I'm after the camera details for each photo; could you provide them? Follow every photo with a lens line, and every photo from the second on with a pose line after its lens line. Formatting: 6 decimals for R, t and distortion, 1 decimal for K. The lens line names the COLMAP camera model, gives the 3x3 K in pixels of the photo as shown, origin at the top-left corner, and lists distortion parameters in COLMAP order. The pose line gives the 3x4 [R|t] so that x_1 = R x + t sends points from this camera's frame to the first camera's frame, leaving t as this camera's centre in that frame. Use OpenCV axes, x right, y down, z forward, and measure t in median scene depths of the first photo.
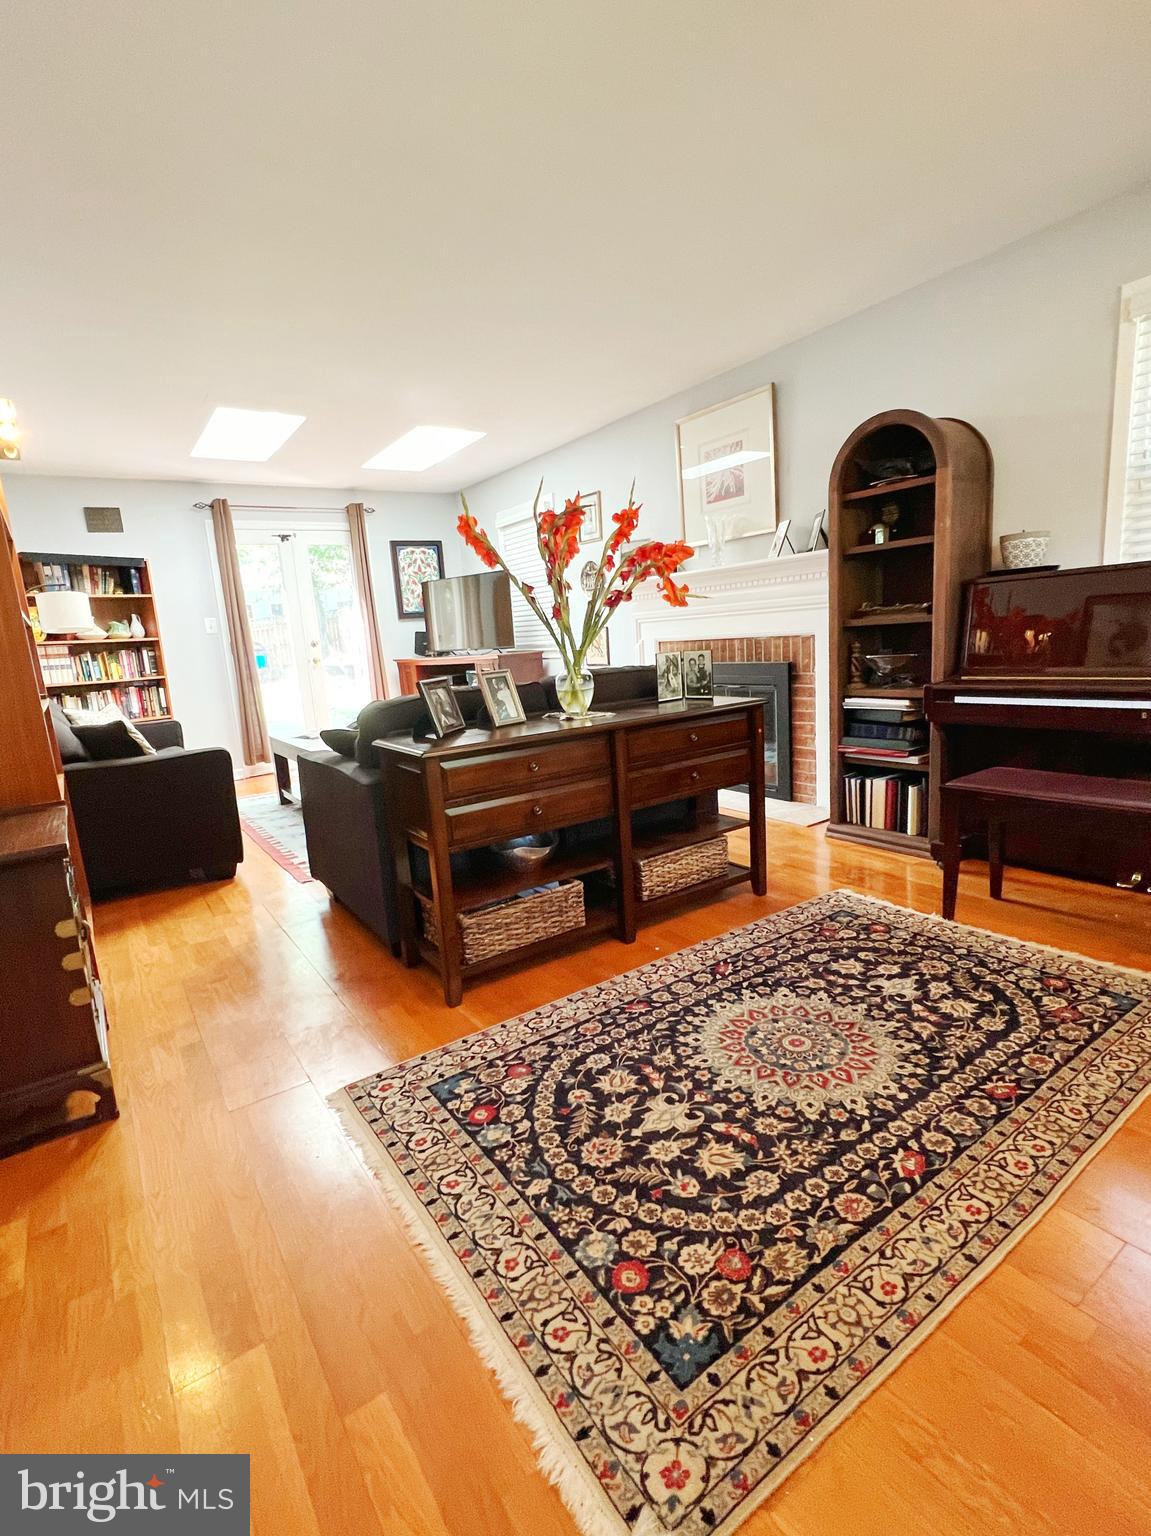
lens RADIAL K [[741.5, 0, 575.5], [0, 741.5, 768.0], [0, 0, 1]] dist [0.000880, 0.000418]
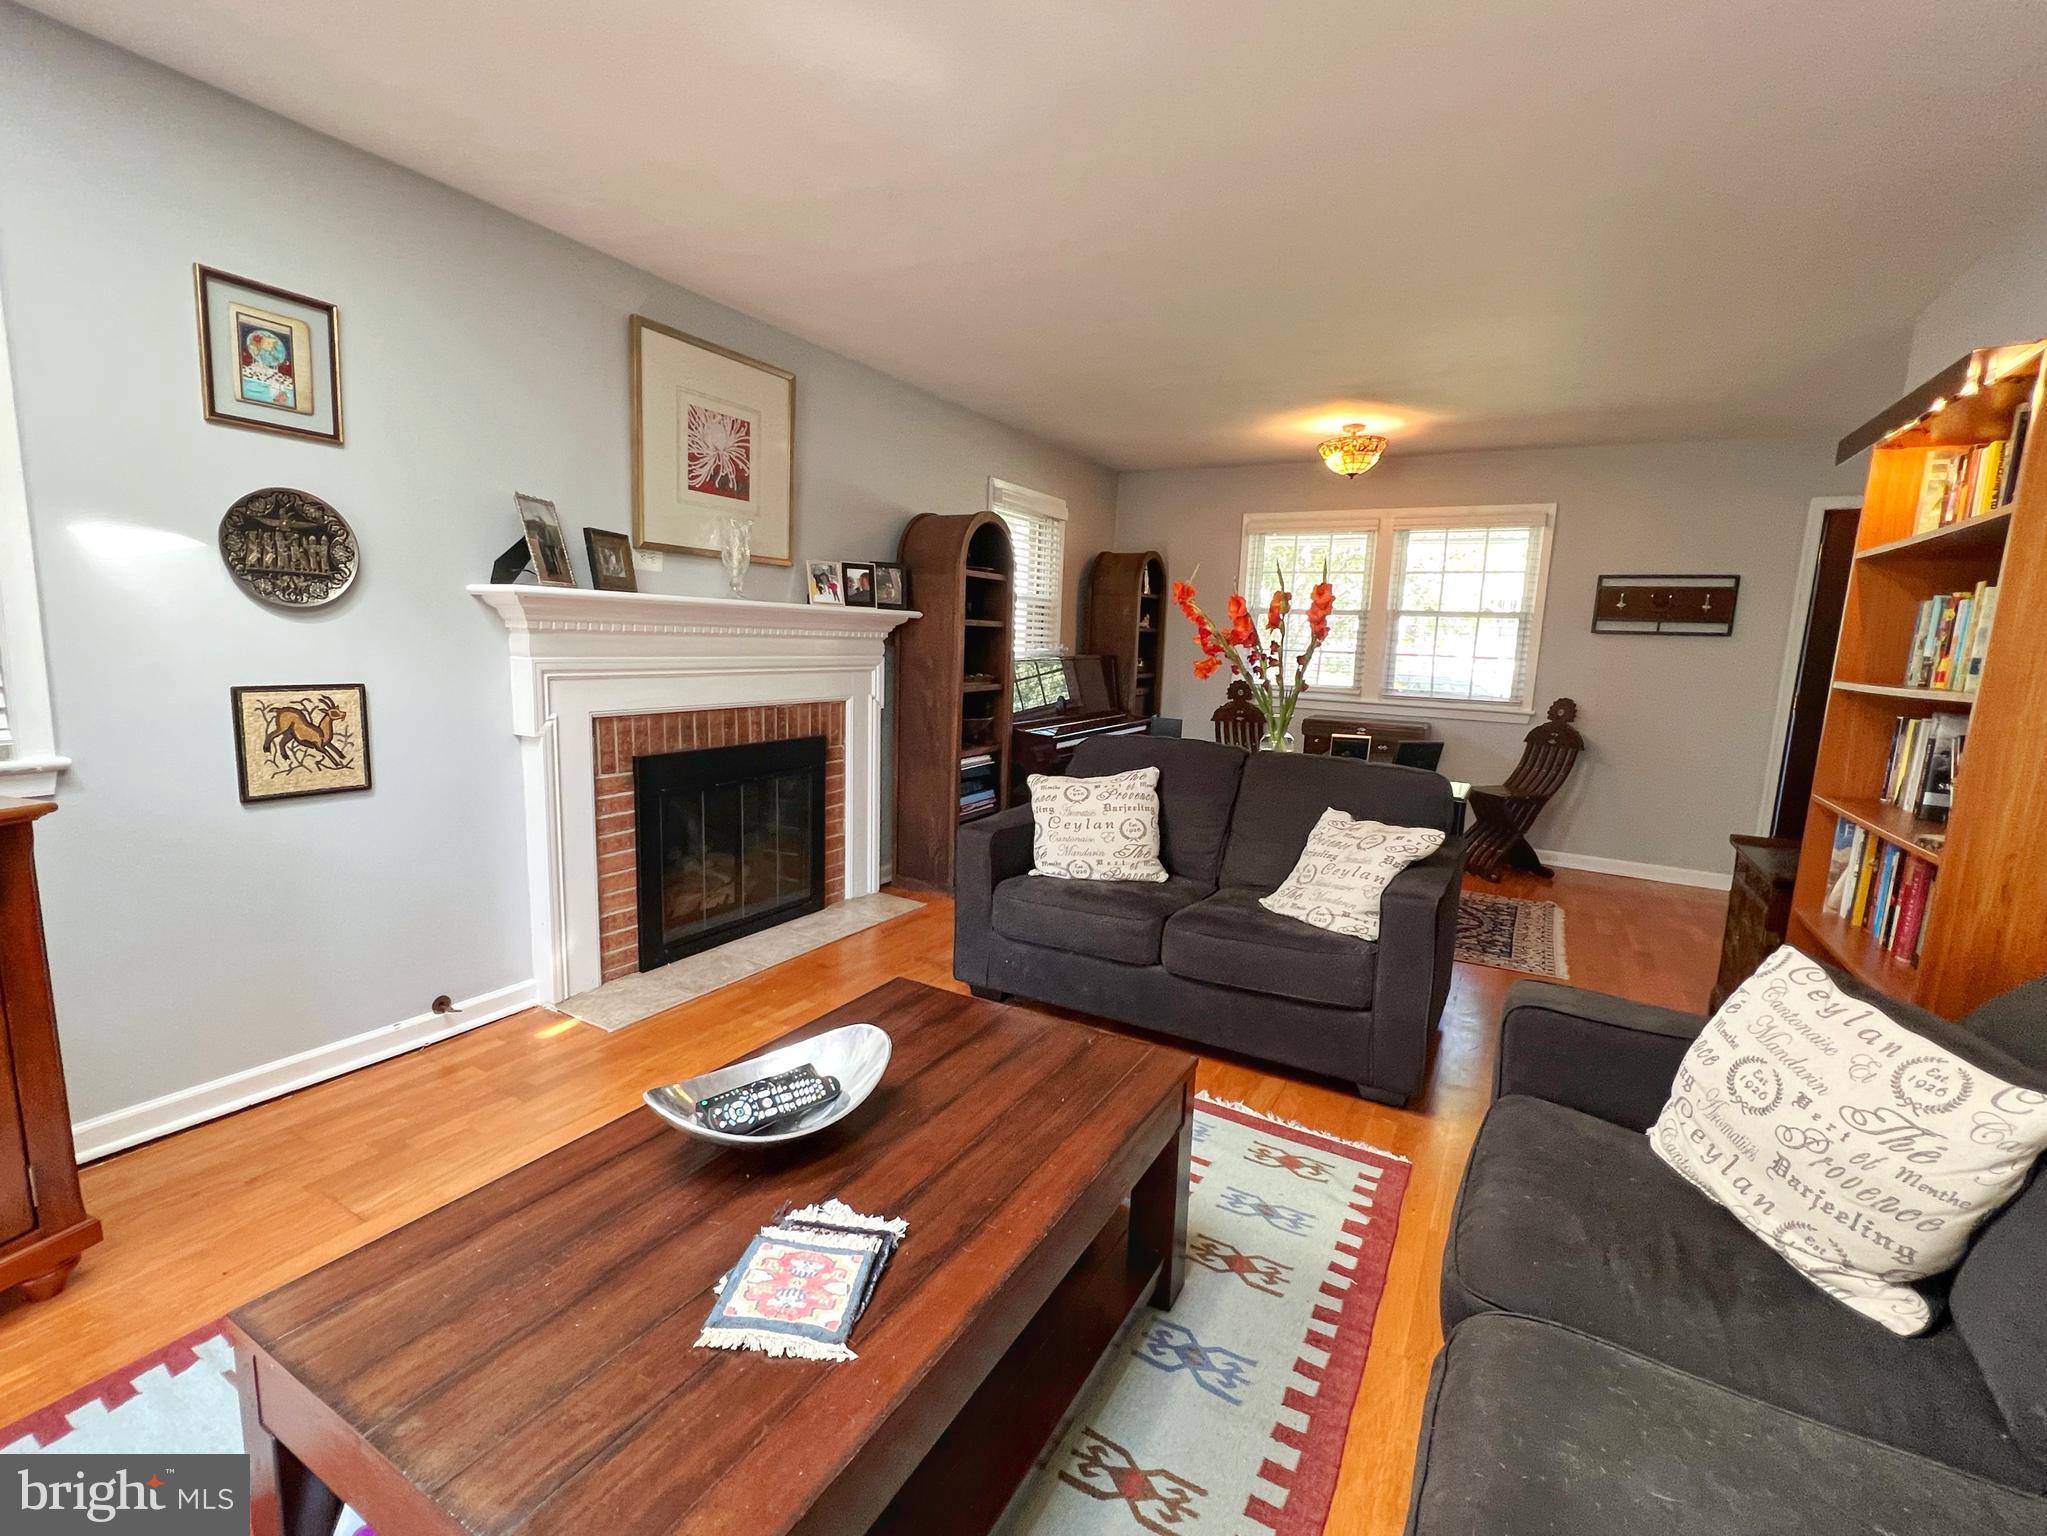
lens RADIAL K [[899.0, 0, 1027.9], [0, 899.0, 776.8], [0, 0, 1]] dist [-0.000333, 0.000082]
pose [[-0.443039, -0.084680, 0.892494, -1.591803], [0.157503, 0.972693, 0.170474, -0.540197], [-0.882558, 0.216097, -0.417604, 2.871177]]
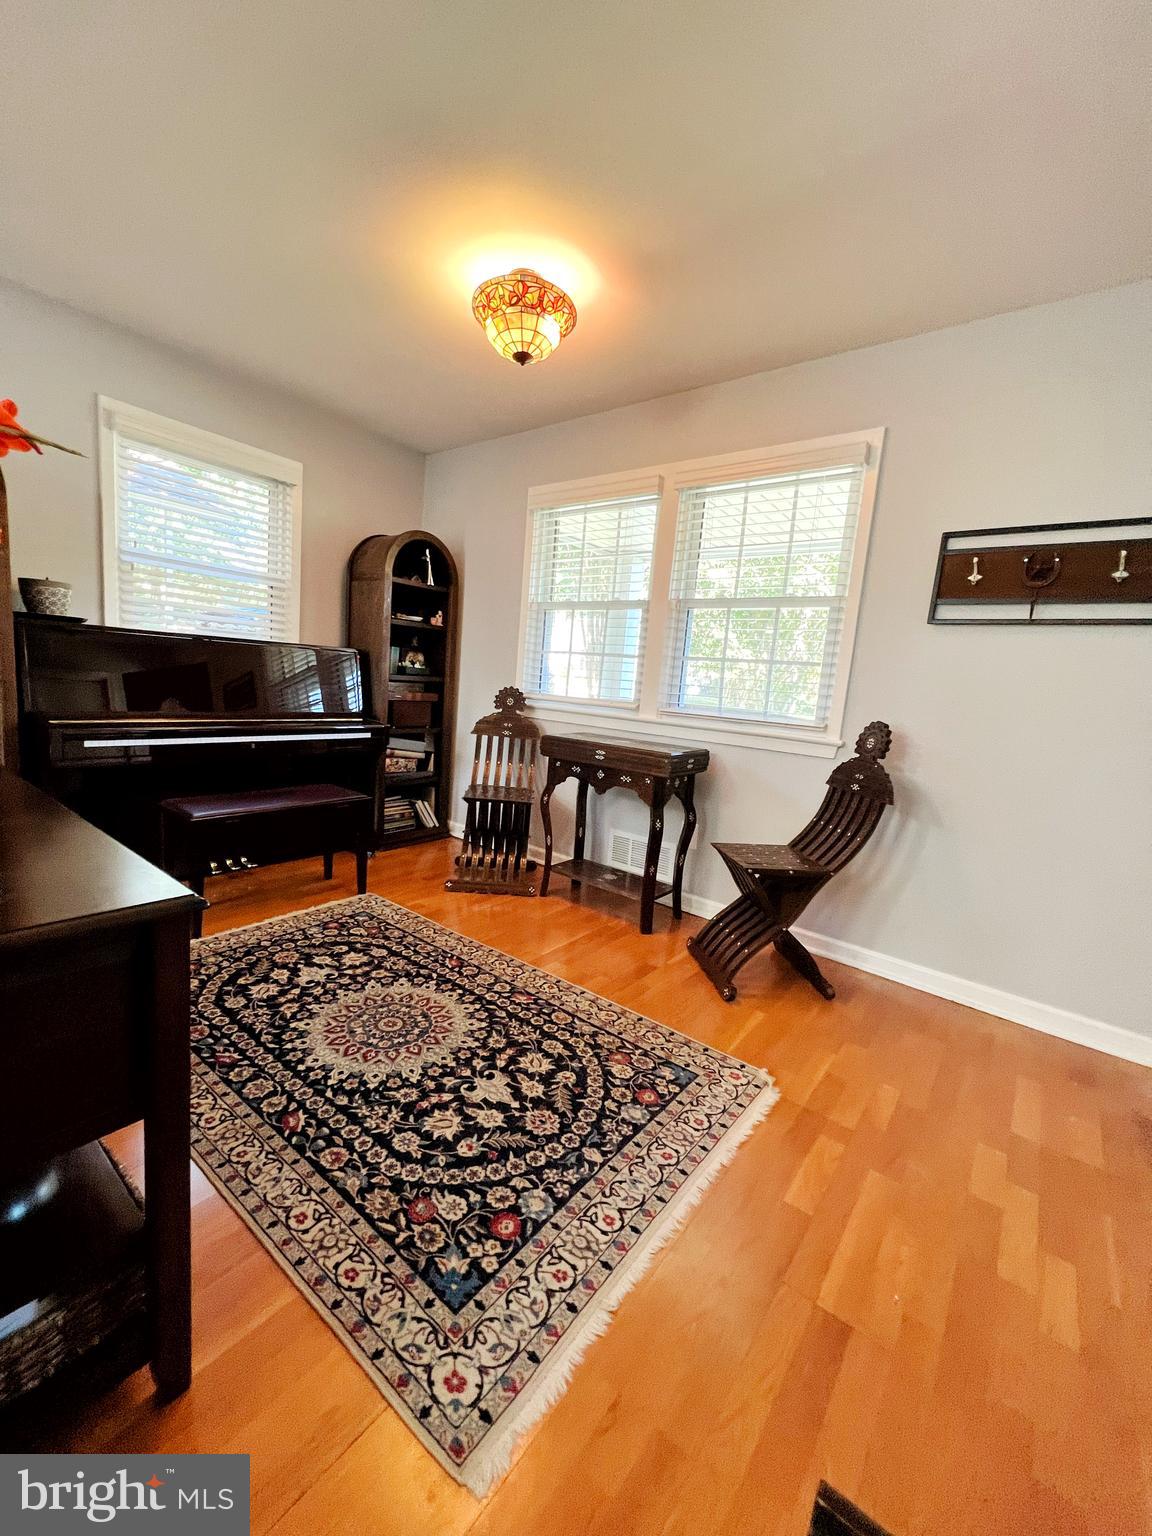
lens RADIAL K [[621.2, 0, 568.3], [0, 621.2, 772.2], [0, 0, 1]] dist [-0.000082, 0.000408]
pose [[-0.306063, -0.094981, 0.947261, -0.766821], [0.113501, 0.984273, 0.135365, -0.151730], [-0.945221, 0.148945, -0.290469, 1.019316]]
